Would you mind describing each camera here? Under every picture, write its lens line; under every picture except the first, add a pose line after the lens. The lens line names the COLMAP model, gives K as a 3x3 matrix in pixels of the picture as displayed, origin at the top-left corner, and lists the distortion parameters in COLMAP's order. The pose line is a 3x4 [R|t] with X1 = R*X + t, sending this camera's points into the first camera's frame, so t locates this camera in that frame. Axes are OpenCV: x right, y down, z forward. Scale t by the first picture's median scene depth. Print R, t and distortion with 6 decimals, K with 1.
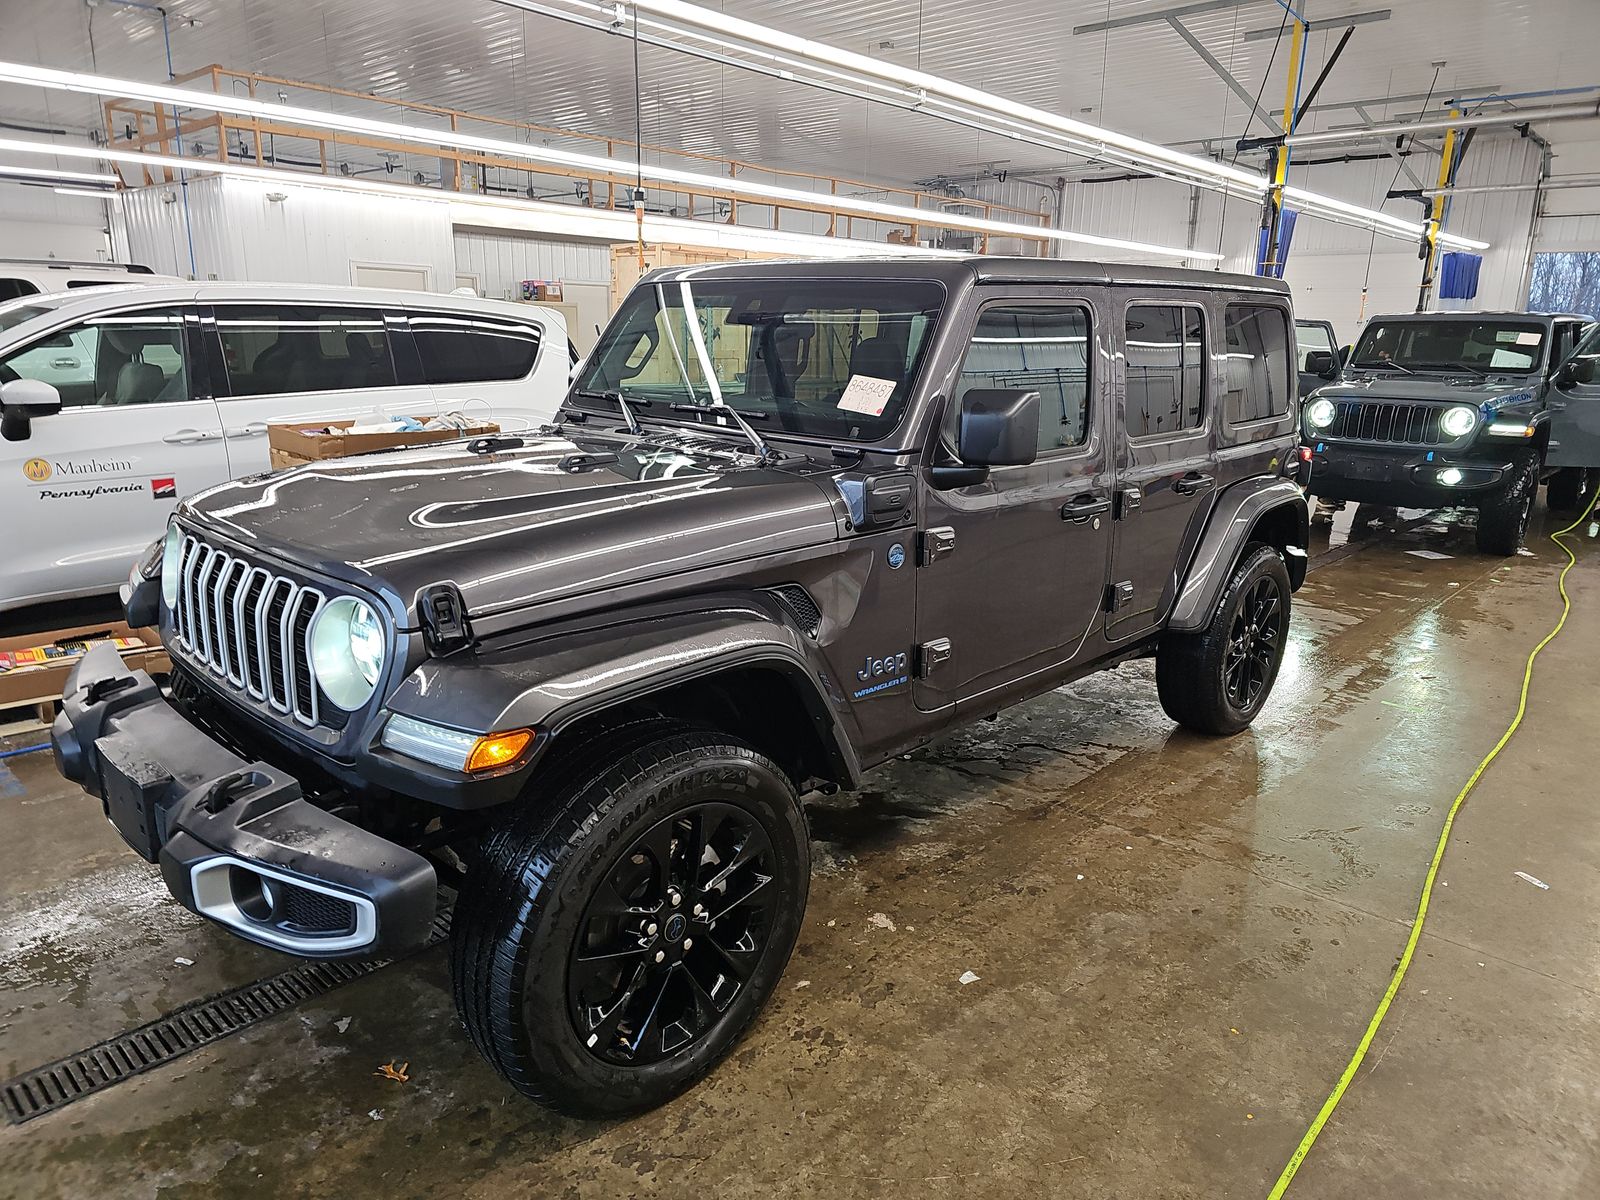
lens RADIAL K [[1076.4, 0, 801.0], [0, 1076.4, 602.7], [0, 0, 1]] dist [0.039759, -0.024403]
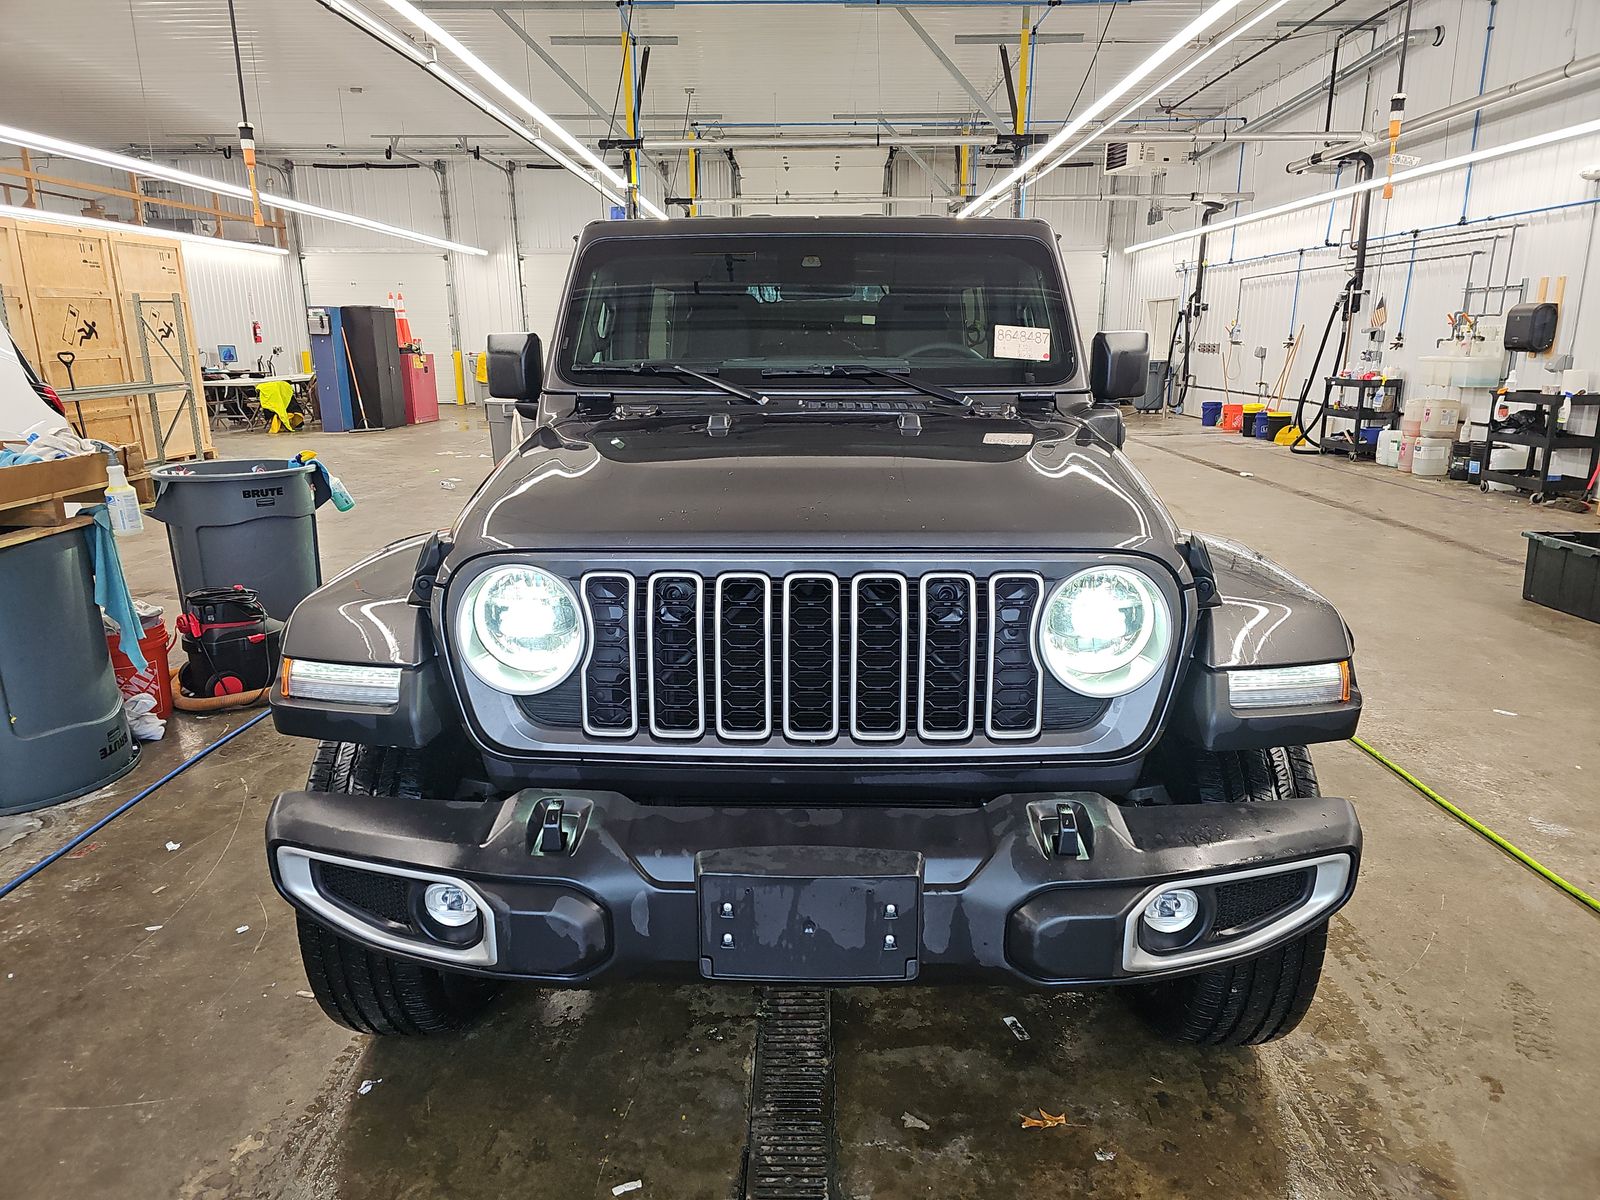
lens RADIAL K [[1076.4, 0, 805.4], [0, 1076.4, 599.2], [0, 0, 1]] dist [0.039759, -0.024403]
pose [[0.723894, -0.190421, 0.663112, -0.255048], [0.193518, 0.978613, 0.069765, -0.018673], [-0.662215, 0.077822, 0.745262, 0.113267]]
